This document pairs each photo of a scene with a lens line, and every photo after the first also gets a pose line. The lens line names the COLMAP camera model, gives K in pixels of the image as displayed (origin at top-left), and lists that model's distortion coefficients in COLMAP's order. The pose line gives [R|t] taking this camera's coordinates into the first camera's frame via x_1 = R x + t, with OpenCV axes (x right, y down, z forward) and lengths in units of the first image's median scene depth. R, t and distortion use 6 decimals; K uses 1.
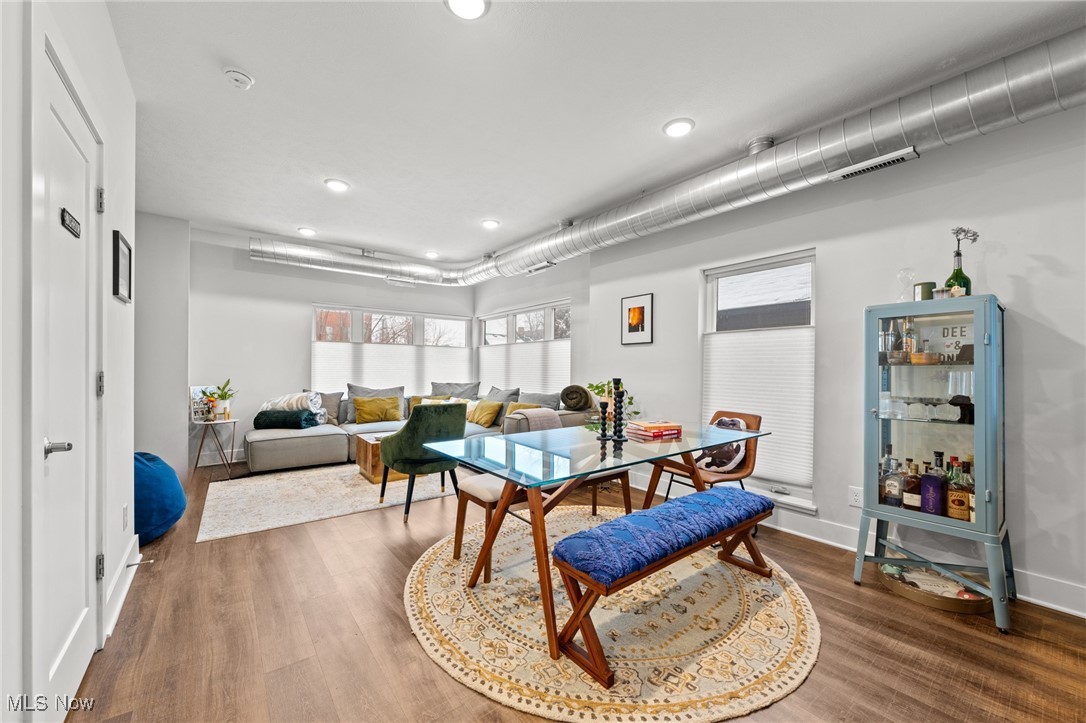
lens RADIAL K [[414.3, 0, 540.7], [0, 414.3, 366.9], [0, 0, 1]] dist [-0.003799, 0.001203]
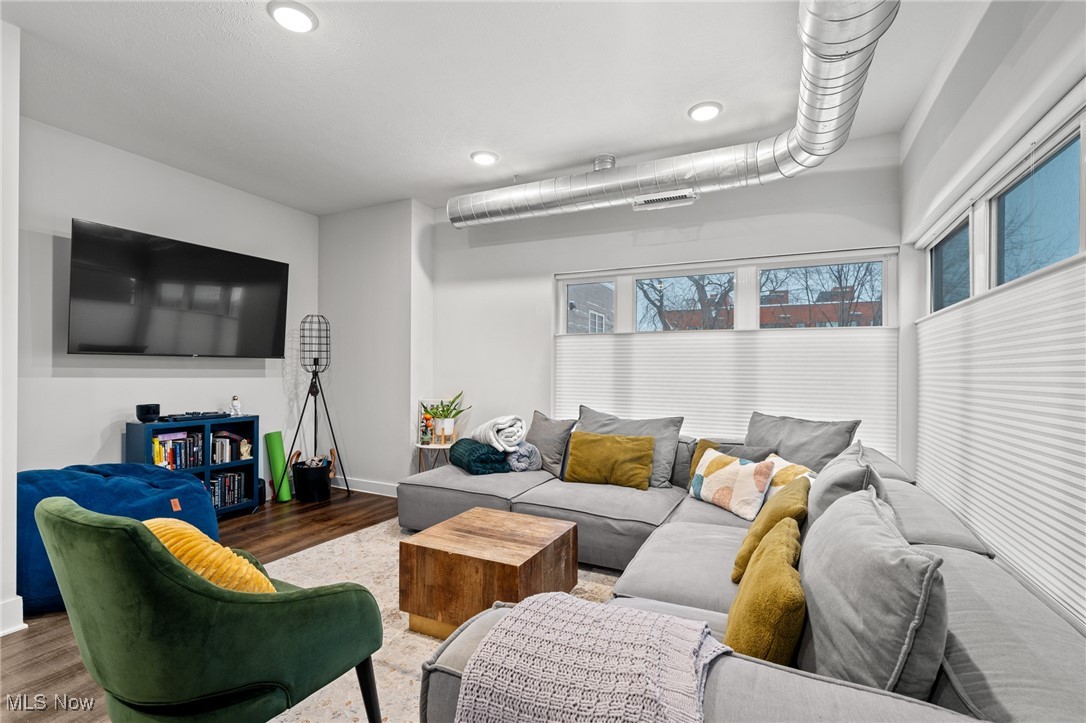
lens RADIAL K [[486.1, 0, 544.9], [0, 486.1, 368.6], [0, 0, 1]] dist [0.005145, 0.000378]
pose [[0.454499, -0.007566, -0.890715, 0.145377], [-0.007057, 0.999902, -0.012095, -0.002608], [0.890719, 0.011783, 0.454401, 0.863061]]
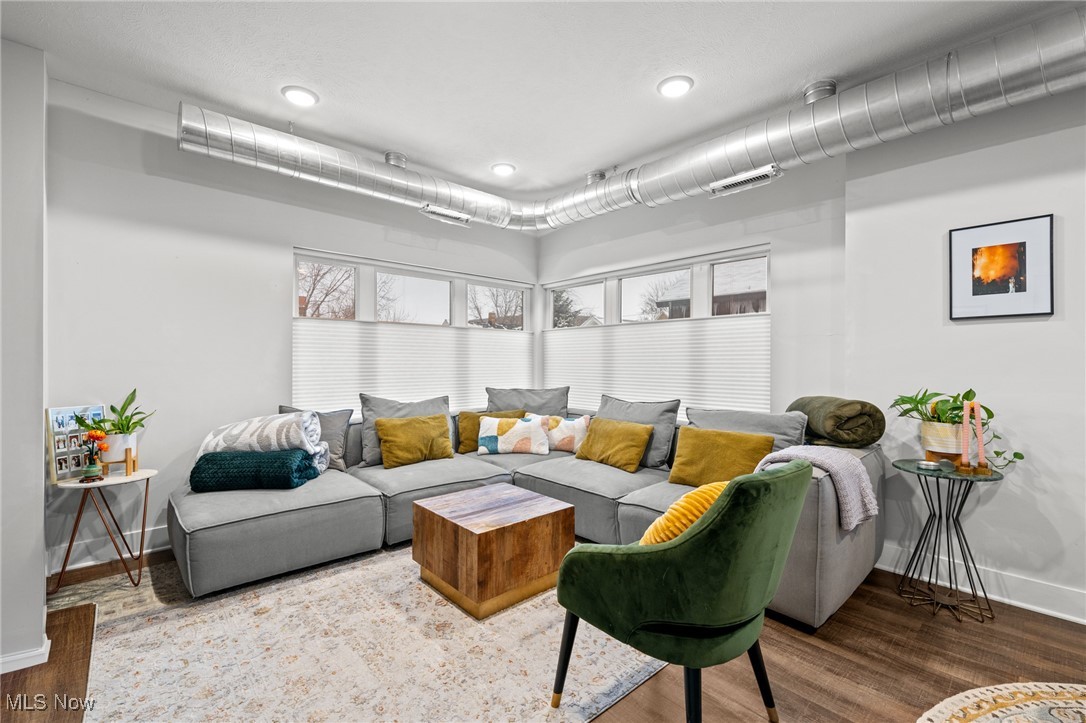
lens RADIAL K [[466.7, 0, 539.1], [0, 466.7, 360.5], [0, 0, 1]] dist [-0.002196, 0.000243]
pose [[0.996332, -0.003036, 0.085523, -0.371736], [0.003174, 0.999994, -0.001486, -0.003544], [-0.085518, 0.001752, 0.996335, 0.468564]]
